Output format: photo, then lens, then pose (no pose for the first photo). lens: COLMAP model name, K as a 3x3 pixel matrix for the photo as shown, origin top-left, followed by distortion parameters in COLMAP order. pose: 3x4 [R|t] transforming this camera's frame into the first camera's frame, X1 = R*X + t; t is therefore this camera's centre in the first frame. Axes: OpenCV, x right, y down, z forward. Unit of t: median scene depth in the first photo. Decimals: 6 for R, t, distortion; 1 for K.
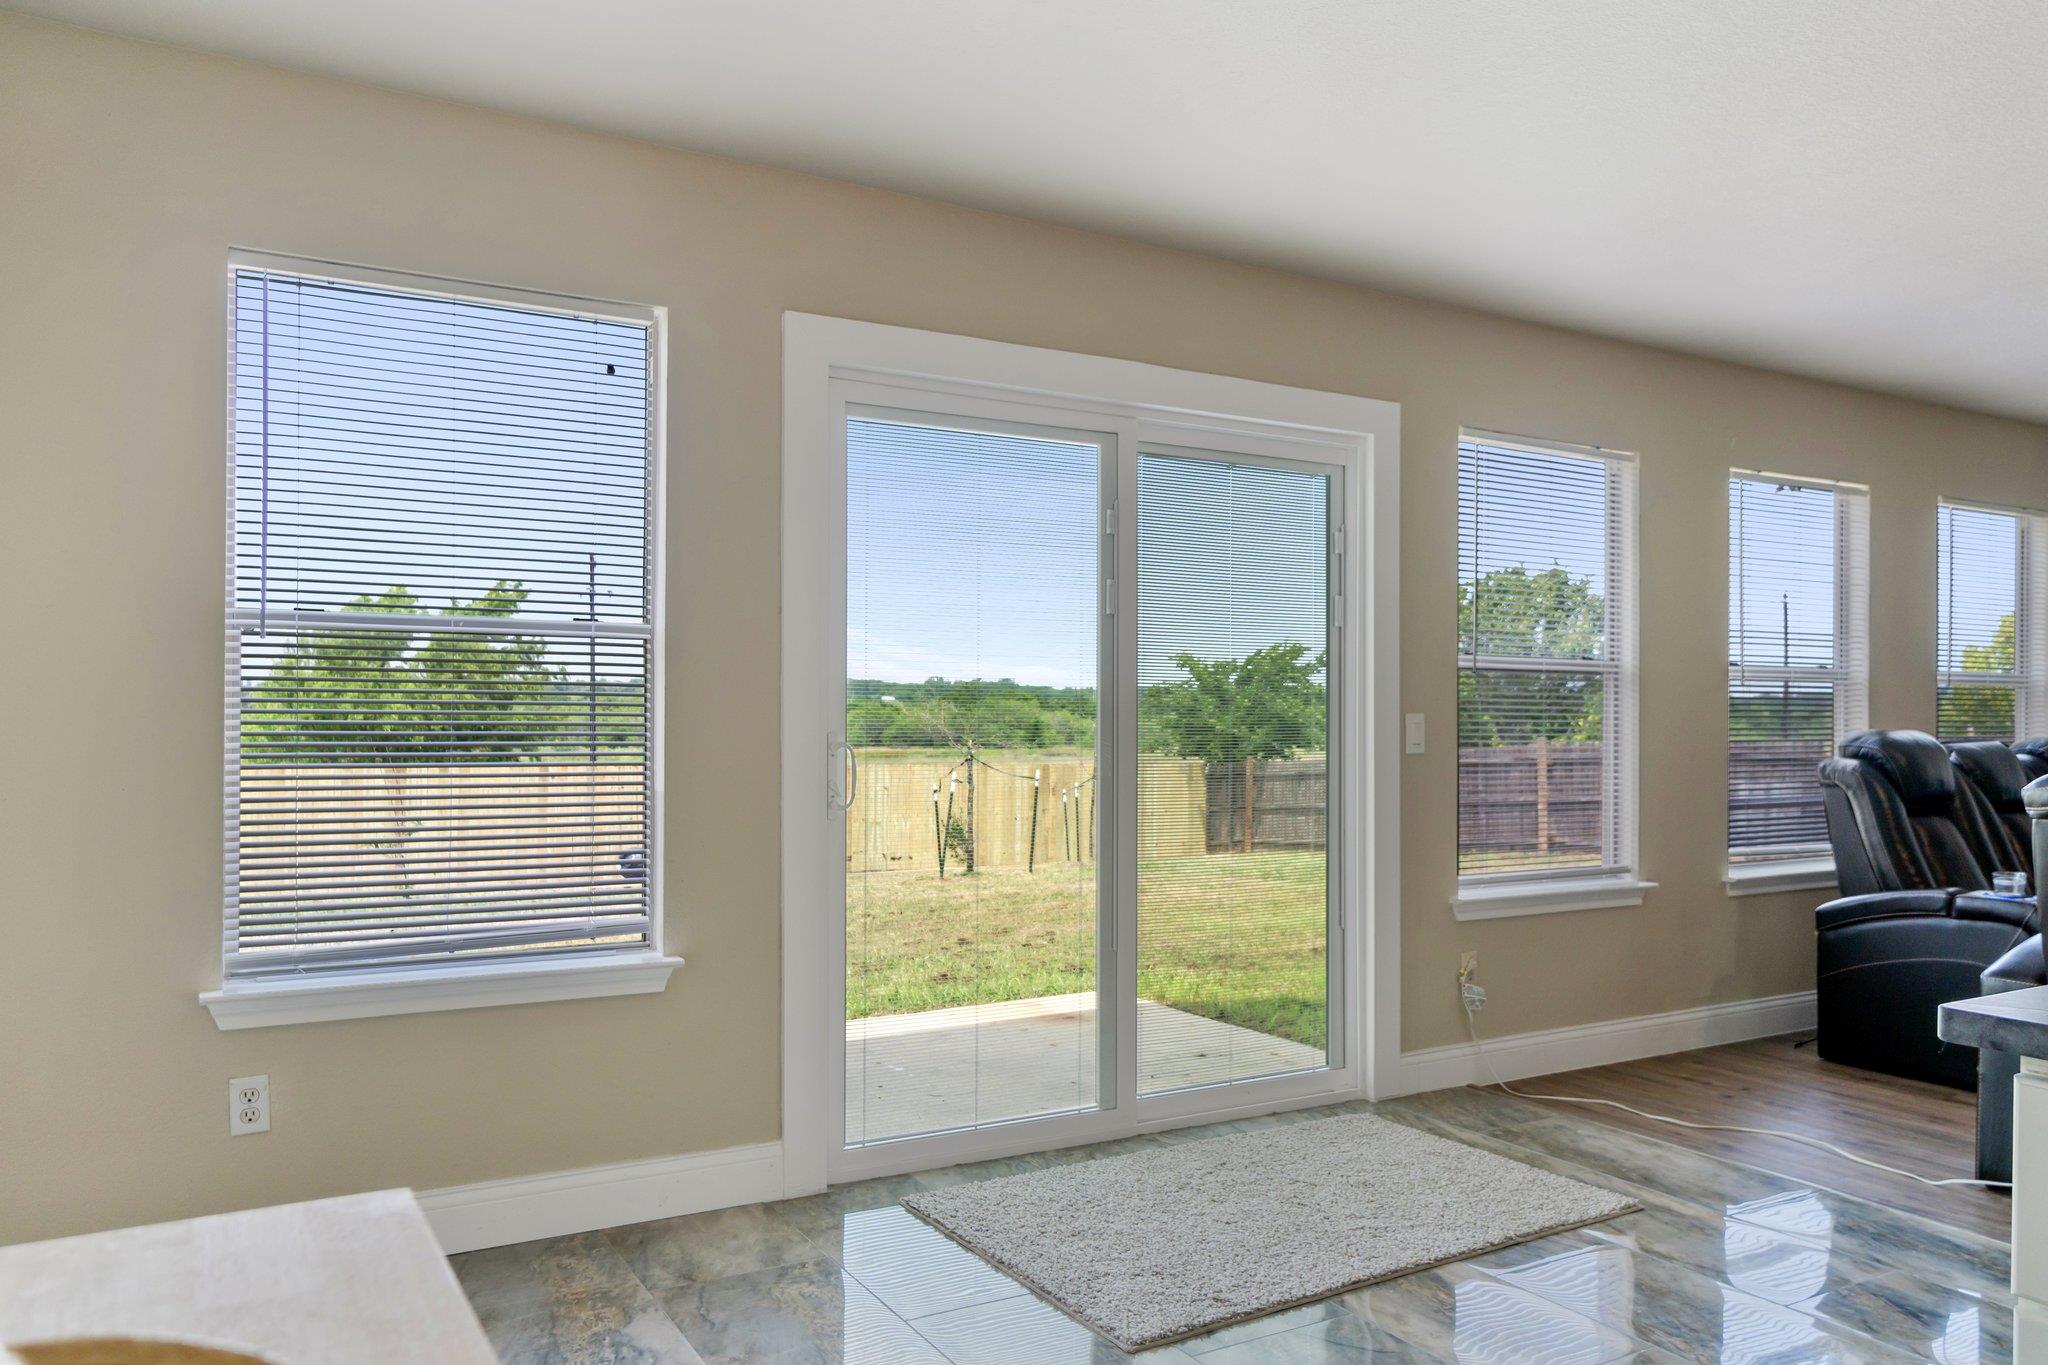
lens RADIAL K [[1423.1, 0, 999.4], [0, 1423.1, 719.4], [0, 0, 1]] dist [-0.003663, 0.003915]
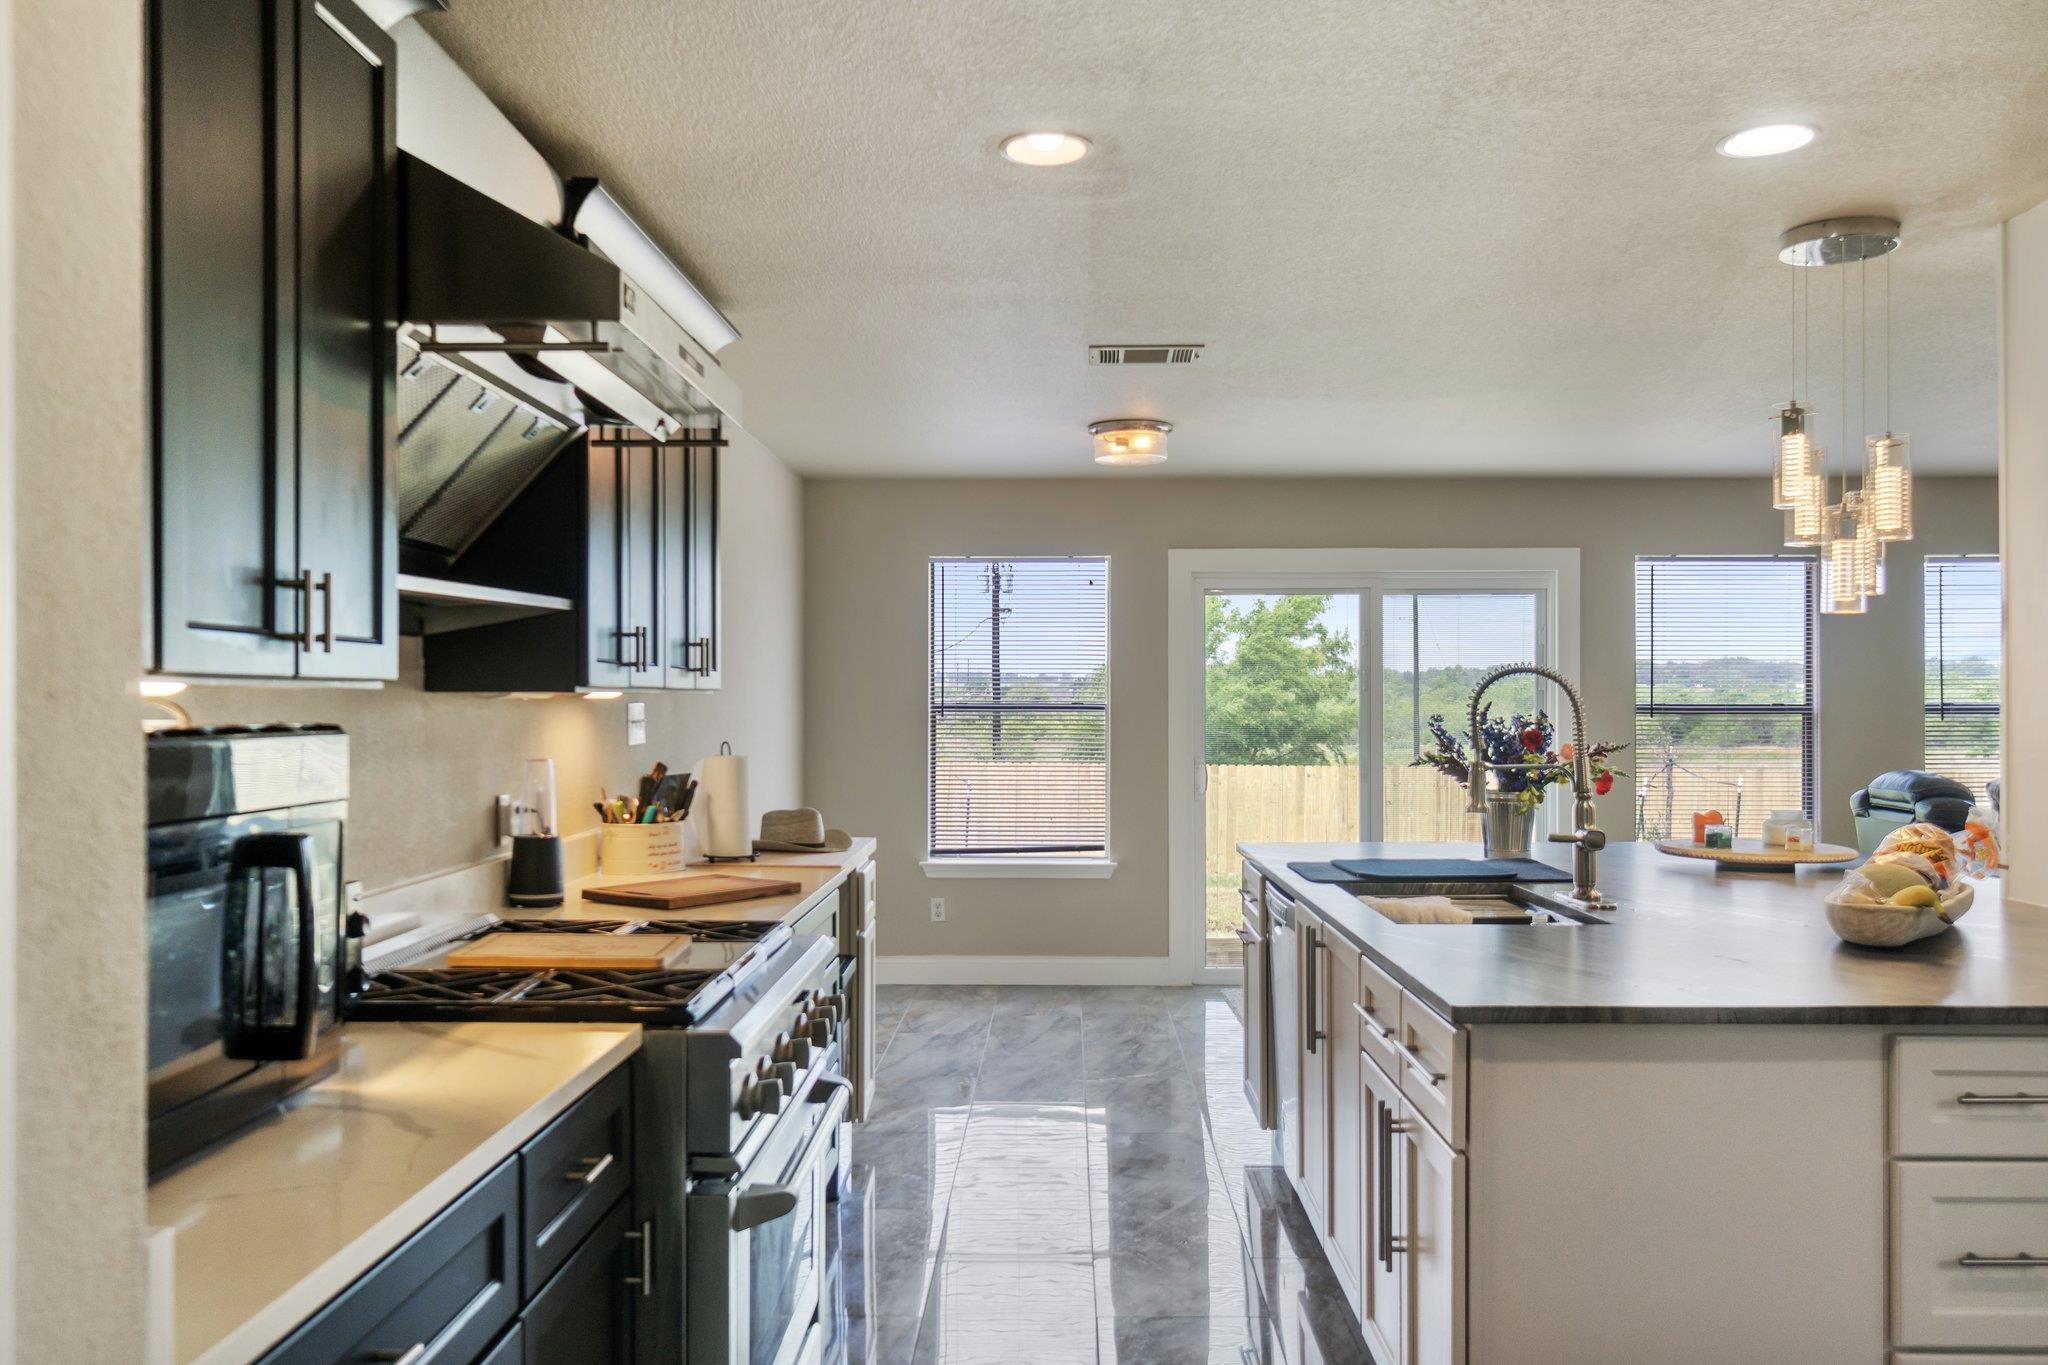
lens RADIAL K [[1625.8, 0, 1031.3], [0, 1625.8, 688.5], [0, 0, 1]] dist [0.001437, 0.000381]
pose [[0.860527, -0.011276, -0.509281, 0.746772], [0.004087, 0.999876, -0.015233, -0.045613], [0.509389, 0.011027, 0.860466, -0.951955]]
